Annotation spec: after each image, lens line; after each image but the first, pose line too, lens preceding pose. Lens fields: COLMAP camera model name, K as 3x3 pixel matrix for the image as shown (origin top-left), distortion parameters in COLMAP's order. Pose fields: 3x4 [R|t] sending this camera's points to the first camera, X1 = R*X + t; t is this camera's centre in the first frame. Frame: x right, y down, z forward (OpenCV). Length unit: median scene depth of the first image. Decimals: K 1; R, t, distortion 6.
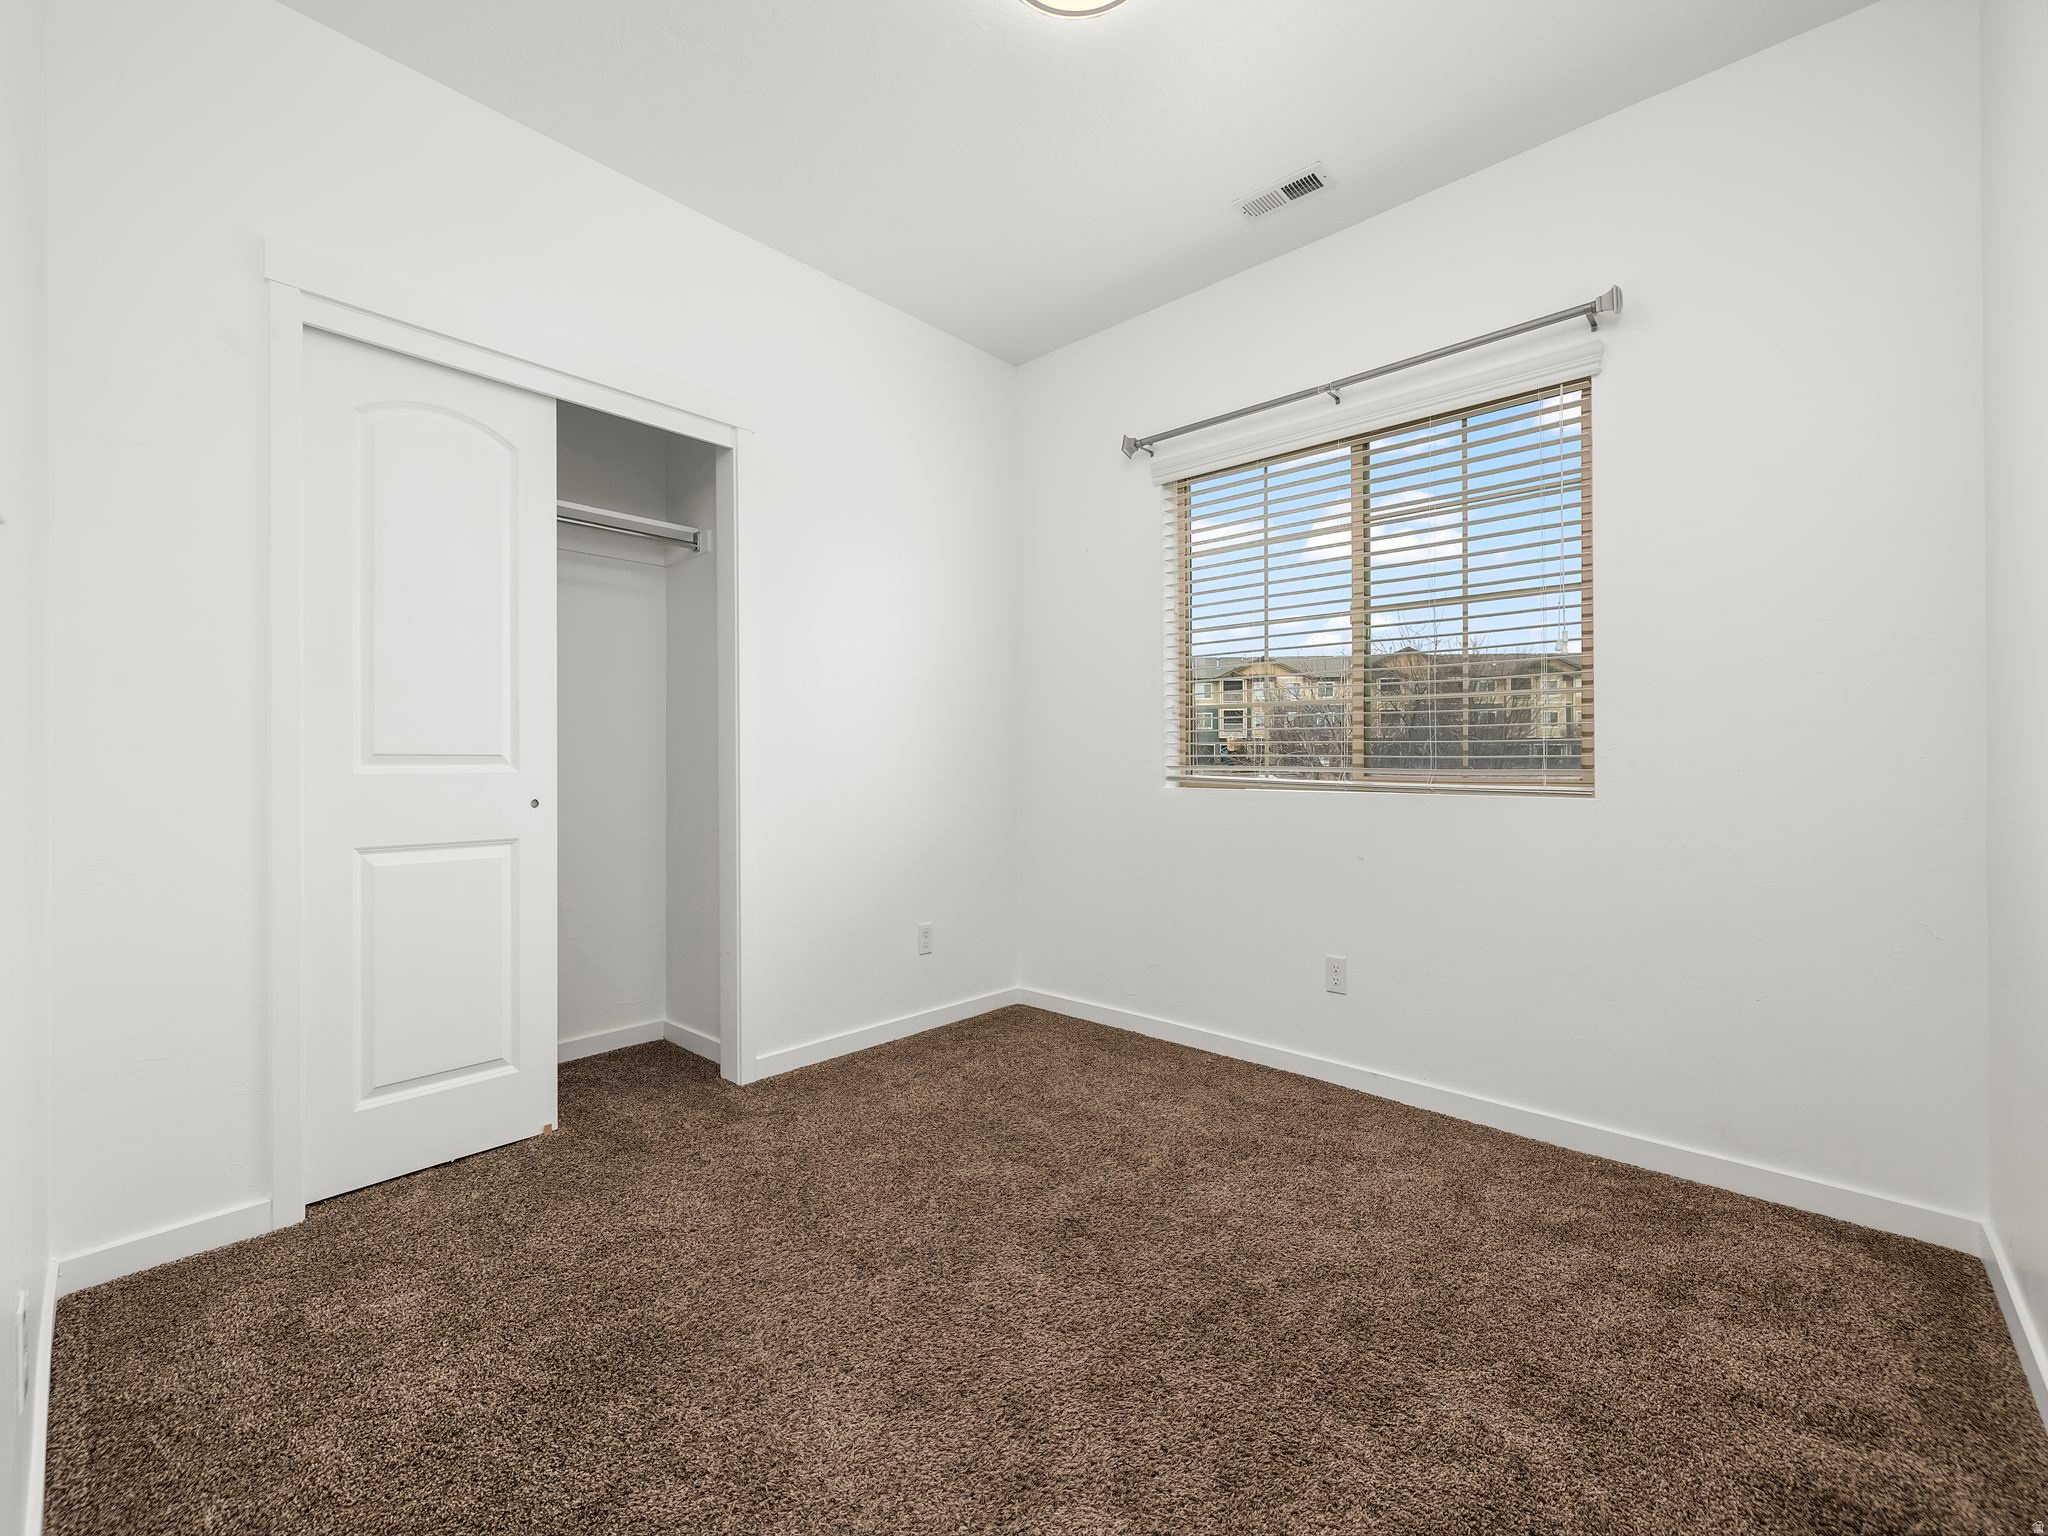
lens RADIAL K [[860.7, 0, 1018.5], [0, 860.7, 767.6], [0, 0, 1]] dist [-0.000833, -0.000045]
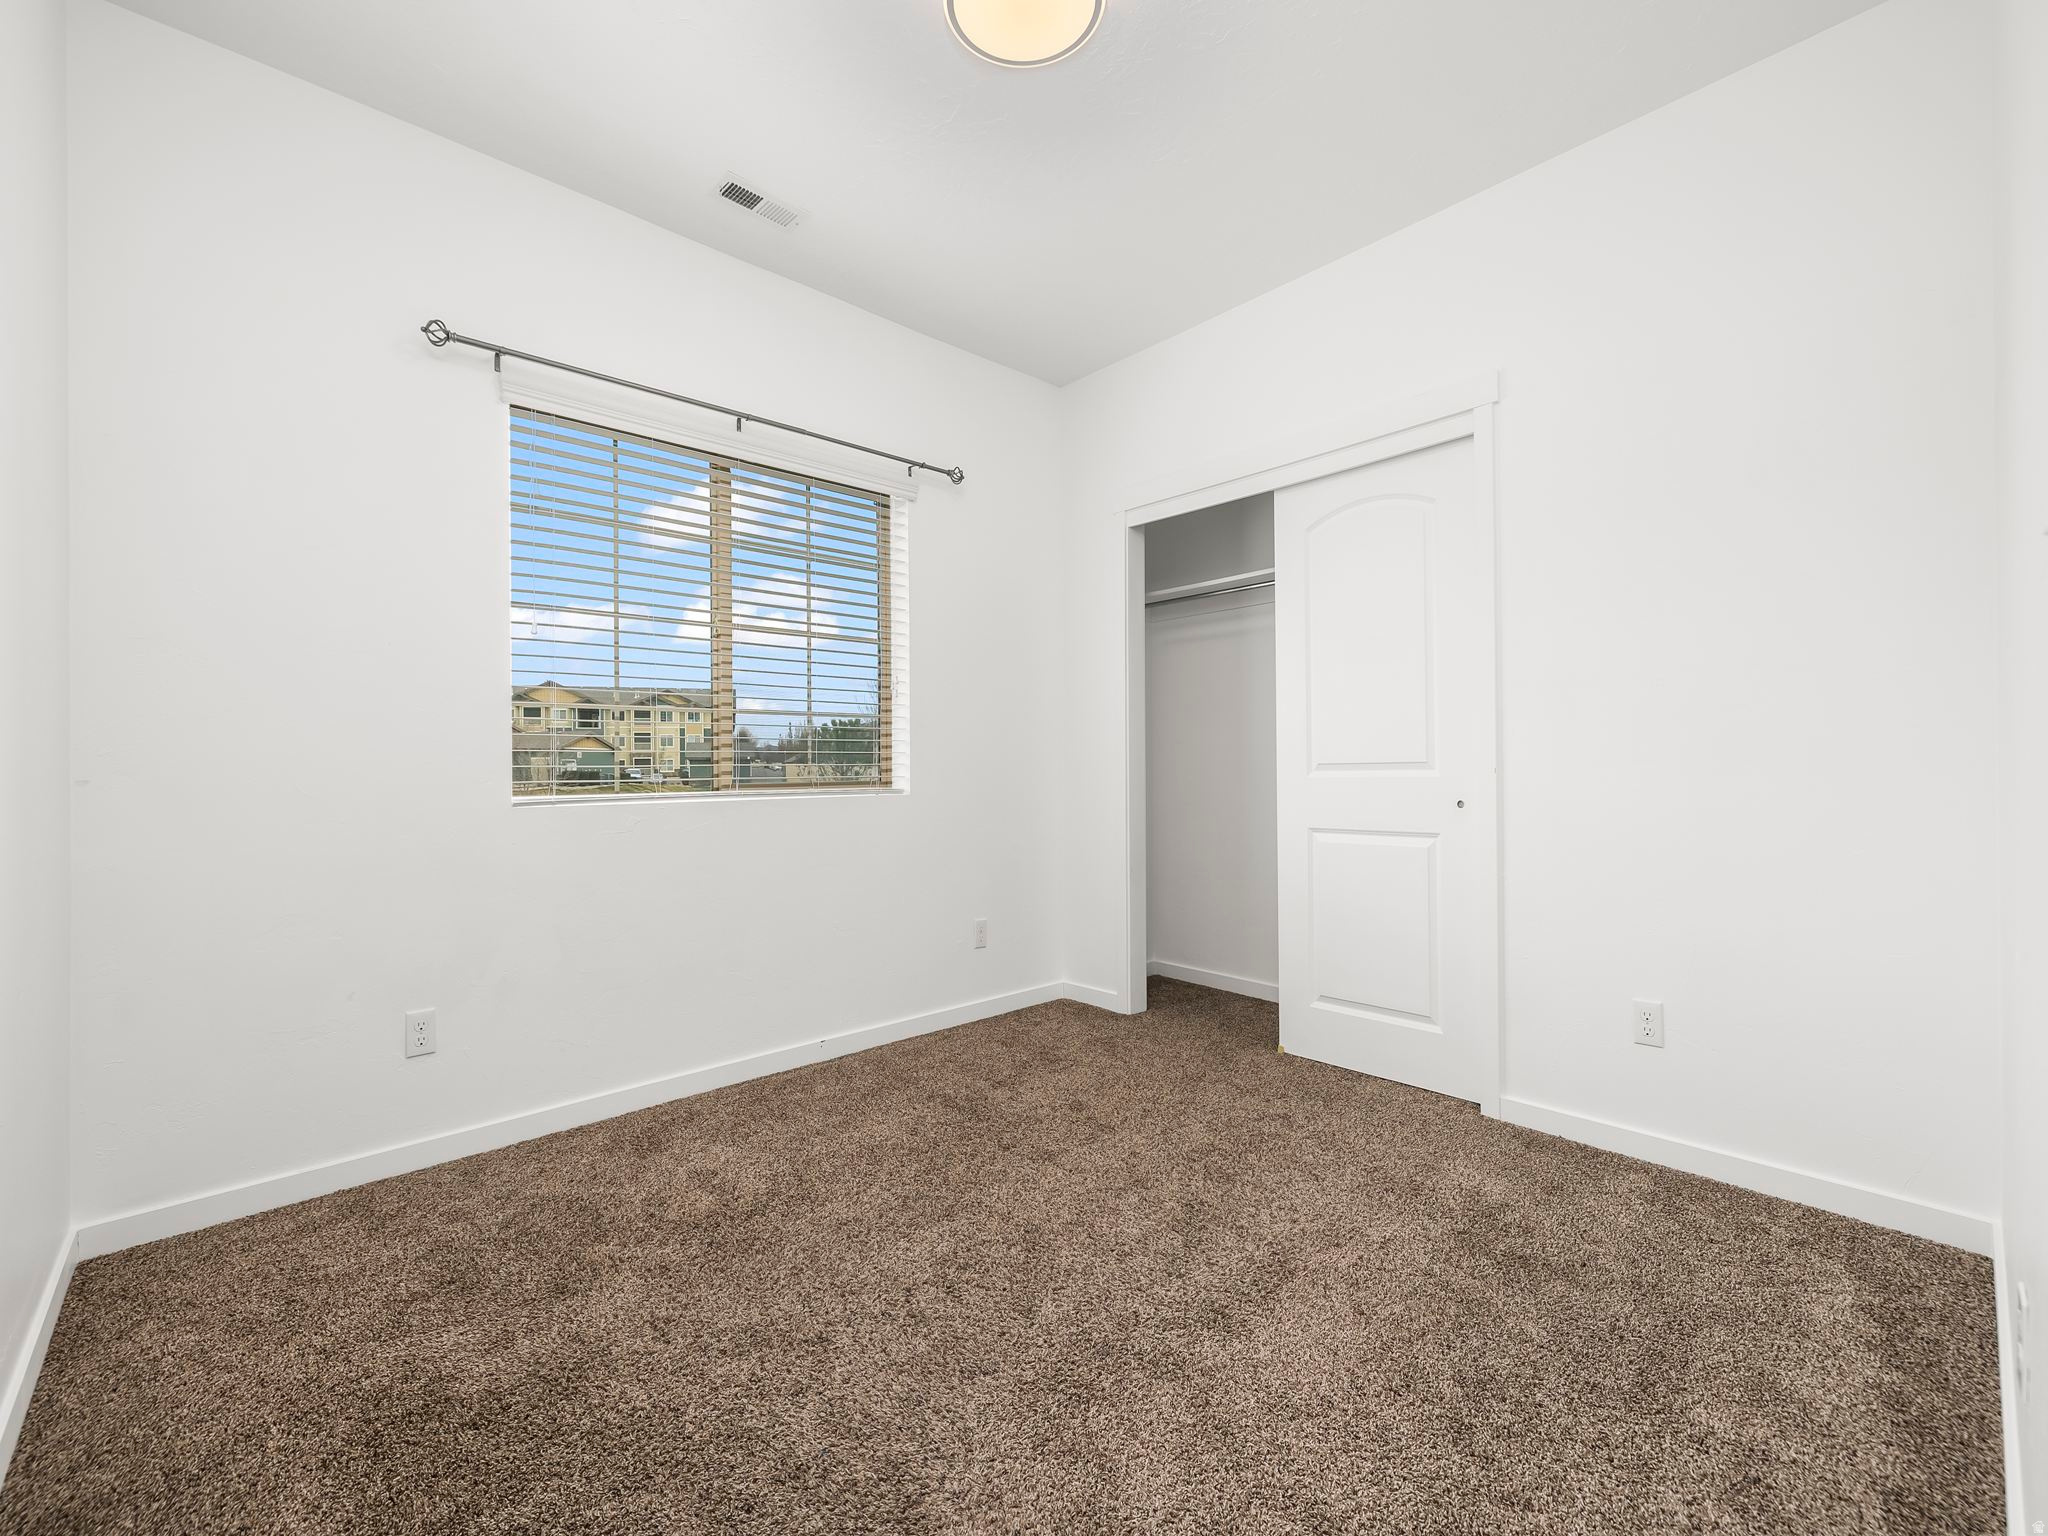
lens RADIAL K [[860.7, 0, 1019.3], [0, 860.7, 764.0], [0, 0, 1]] dist [-0.000833, -0.000045]
pose [[0.104827, -0.002154, 0.994488, -0.653807], [0.020205, 0.999796, 0.000036, -0.007400], [-0.994285, 0.020090, 0.104849, 0.587828]]
